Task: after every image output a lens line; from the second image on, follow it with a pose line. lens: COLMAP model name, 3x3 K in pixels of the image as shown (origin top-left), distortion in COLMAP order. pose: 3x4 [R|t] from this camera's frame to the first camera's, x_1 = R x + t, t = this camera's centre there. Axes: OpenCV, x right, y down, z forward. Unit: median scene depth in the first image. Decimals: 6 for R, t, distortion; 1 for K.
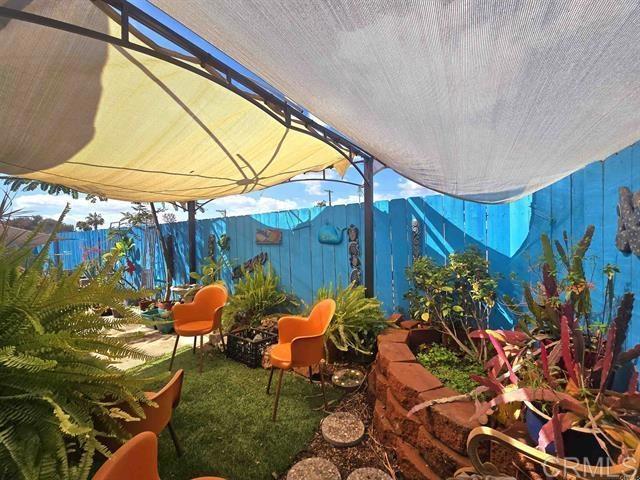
lens RADIAL K [[262.7, 0, 318.5], [0, 262.7, 239.9], [0, 0, 1]] dist [-0.000877, 0.000647]
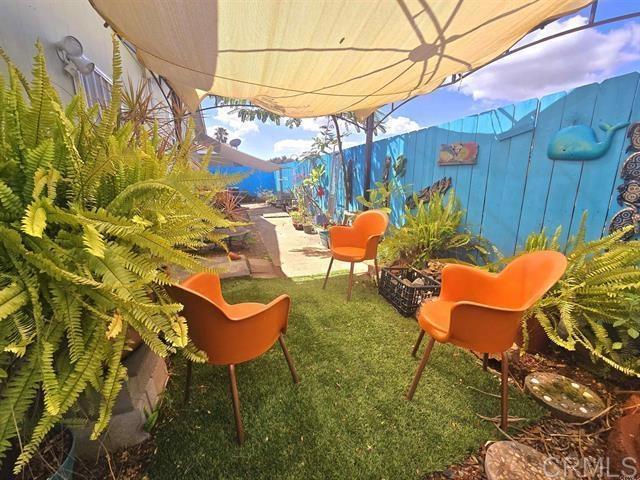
lens RADIAL K [[262.7, 0, 318.5], [0, 262.7, 239.9], [0, 0, 1]] dist [-0.000877, 0.000647]
pose [[0.767299, 0.172699, -0.617598, 0.003061], [-0.025466, 0.970502, 0.239743, 0.075353], [0.640784, -0.168227, 0.749063, 0.262652]]
